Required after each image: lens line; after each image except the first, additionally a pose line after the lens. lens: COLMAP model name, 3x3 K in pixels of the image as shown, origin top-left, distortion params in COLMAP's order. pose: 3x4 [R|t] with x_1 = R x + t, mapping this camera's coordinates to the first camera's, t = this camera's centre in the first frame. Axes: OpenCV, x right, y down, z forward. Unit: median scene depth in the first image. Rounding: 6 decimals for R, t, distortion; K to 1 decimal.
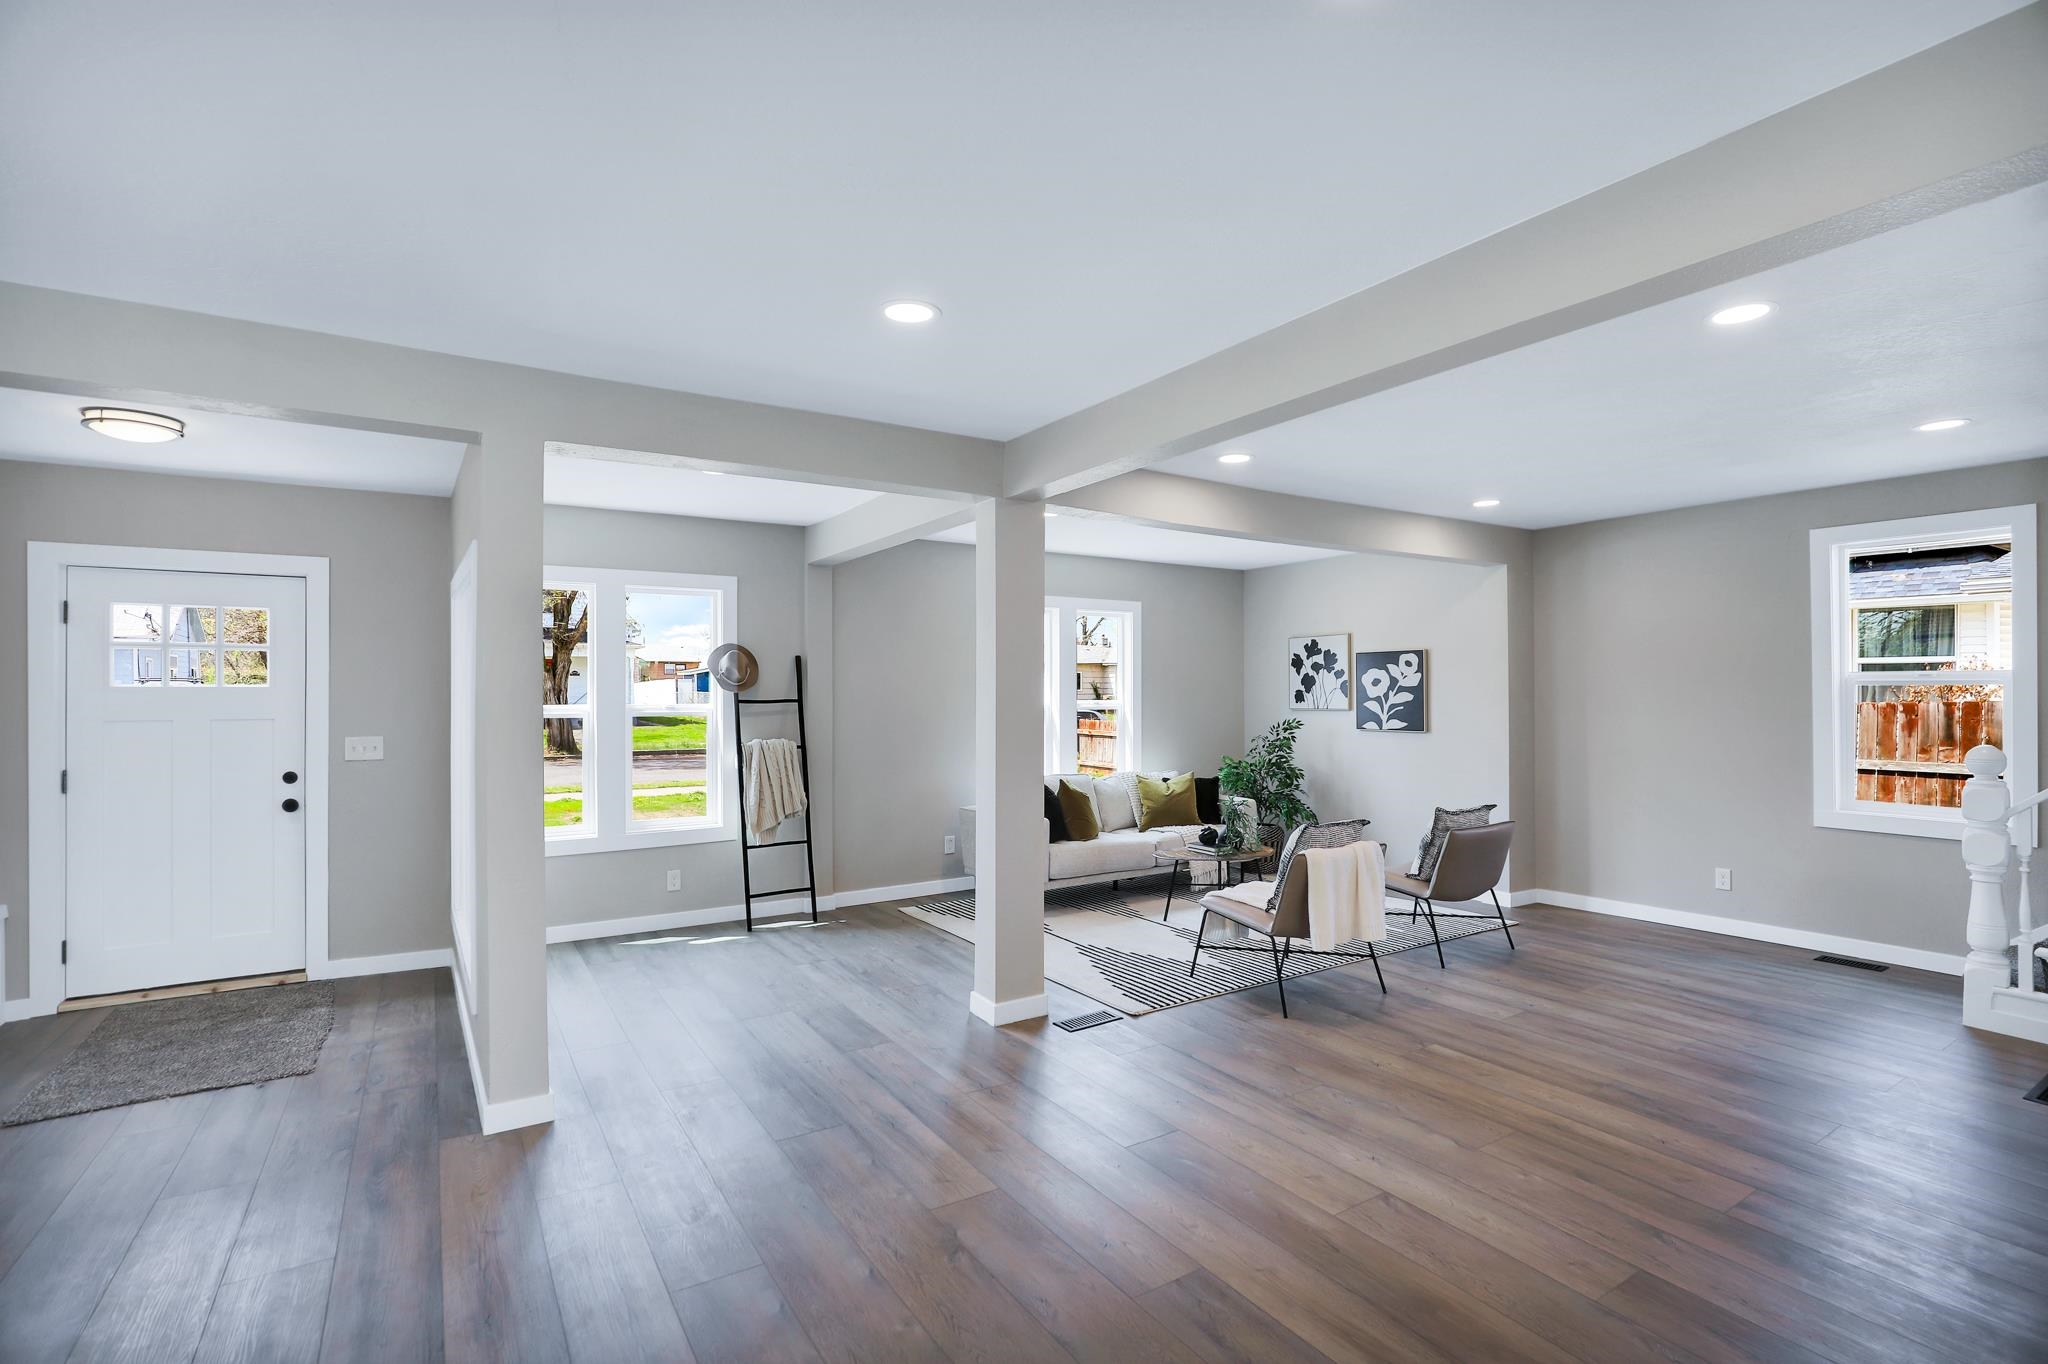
lens RADIAL K [[952.7, 0, 1026.9], [0, 952.7, 680.9], [0, 0, 1]] dist [-0.023074, 0.002196]
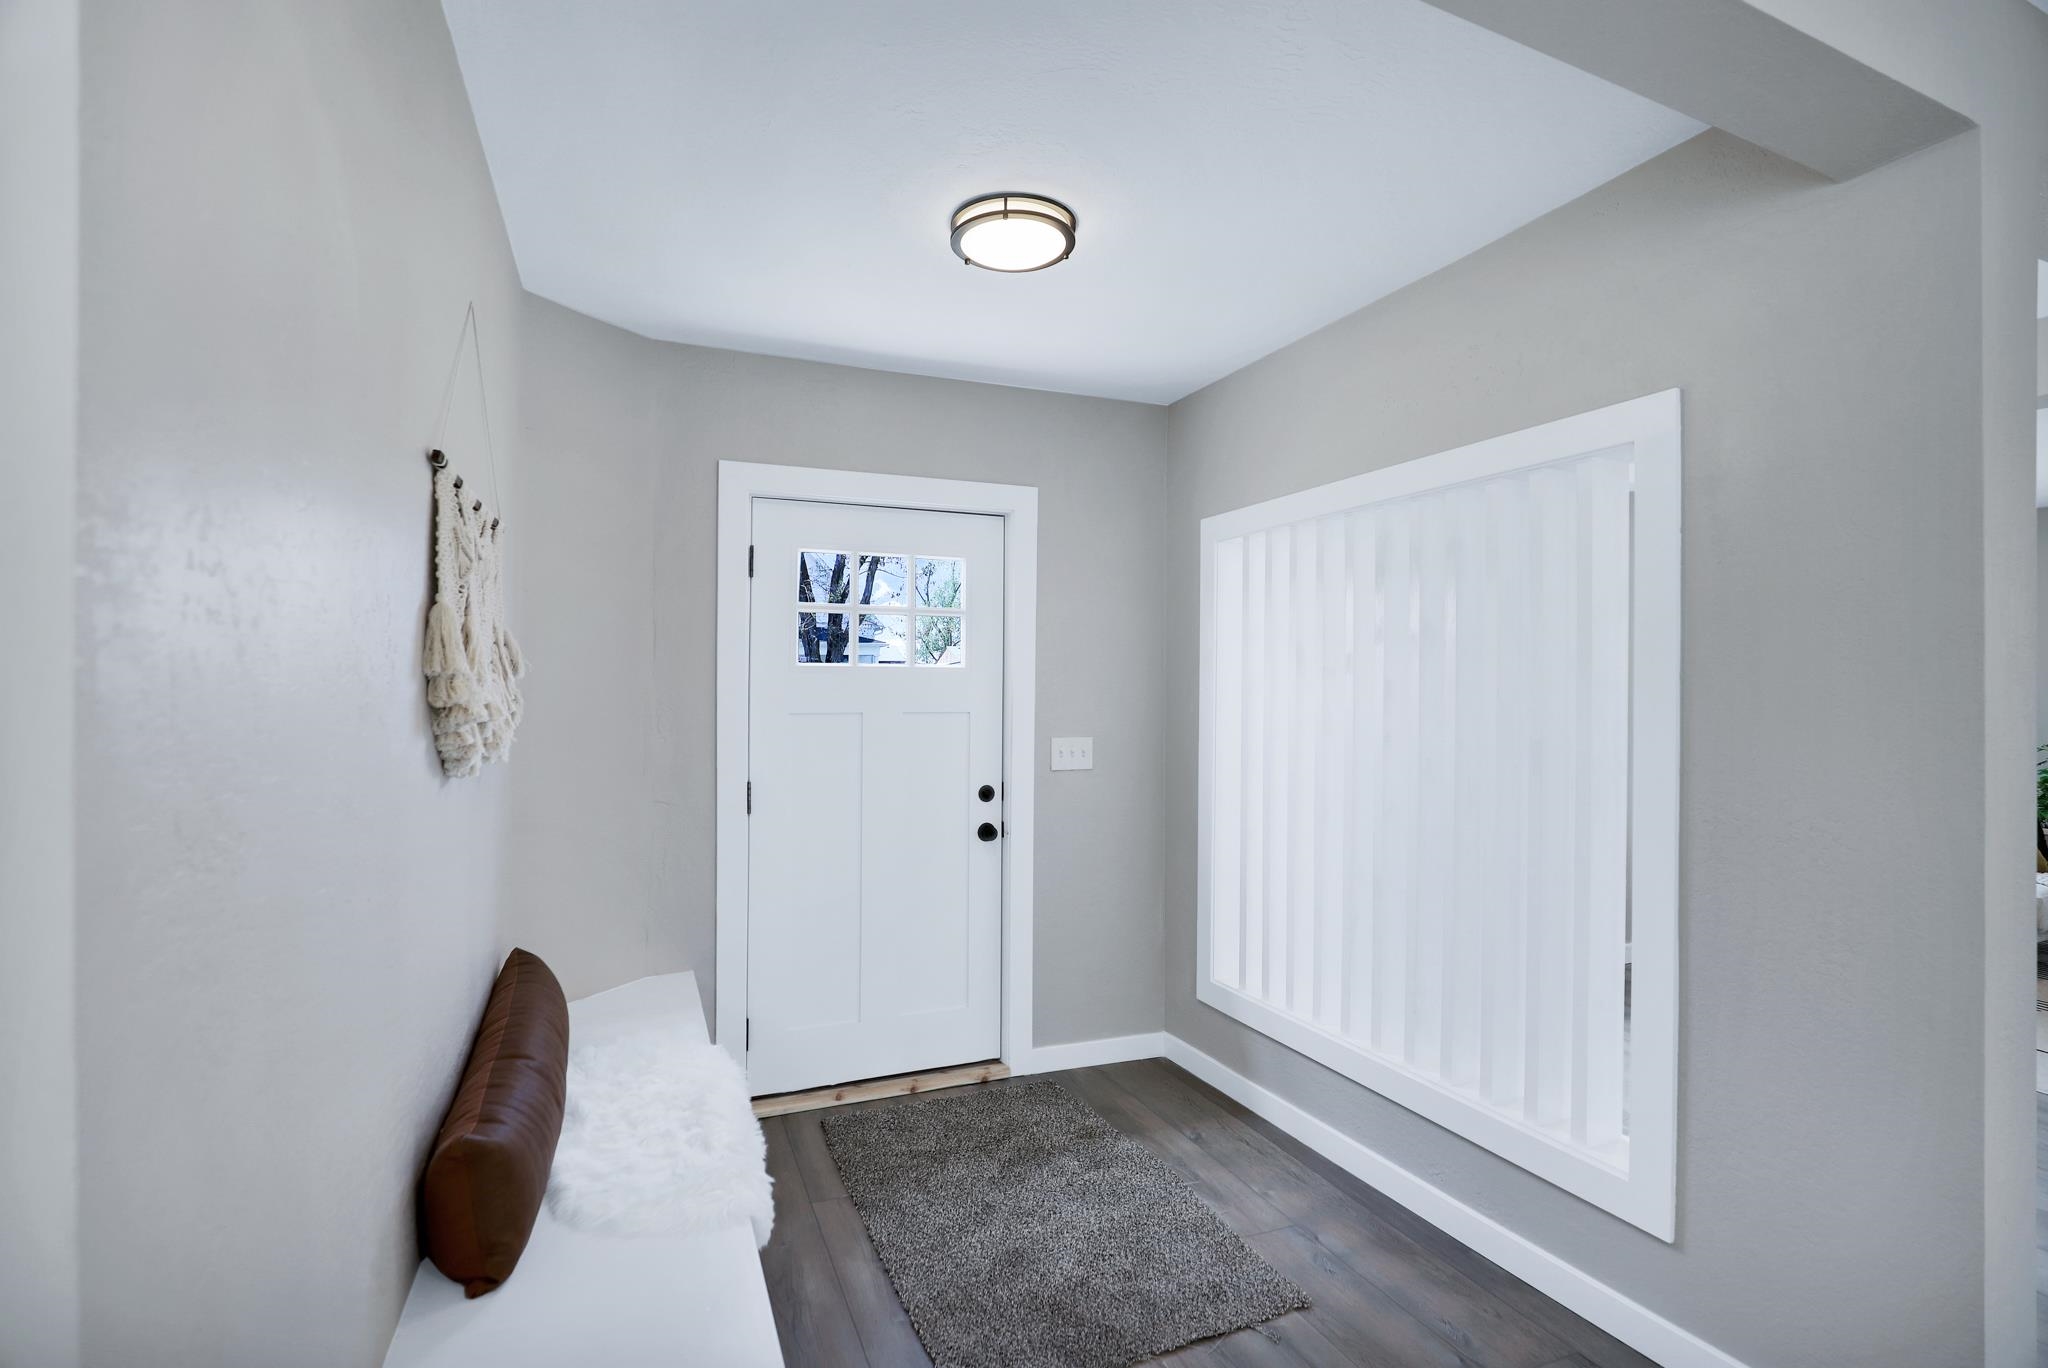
lens RADIAL K [[952.7, 0, 1028.5], [0, 952.7, 684.4], [0, 0, 1]] dist [-0.023074, 0.002196]
pose [[0.987501, 0.008885, -0.157361, -0.640800], [-0.006014, 0.999807, 0.018709, 0.005287], [0.157497, -0.017529, 0.987364, 0.286050]]
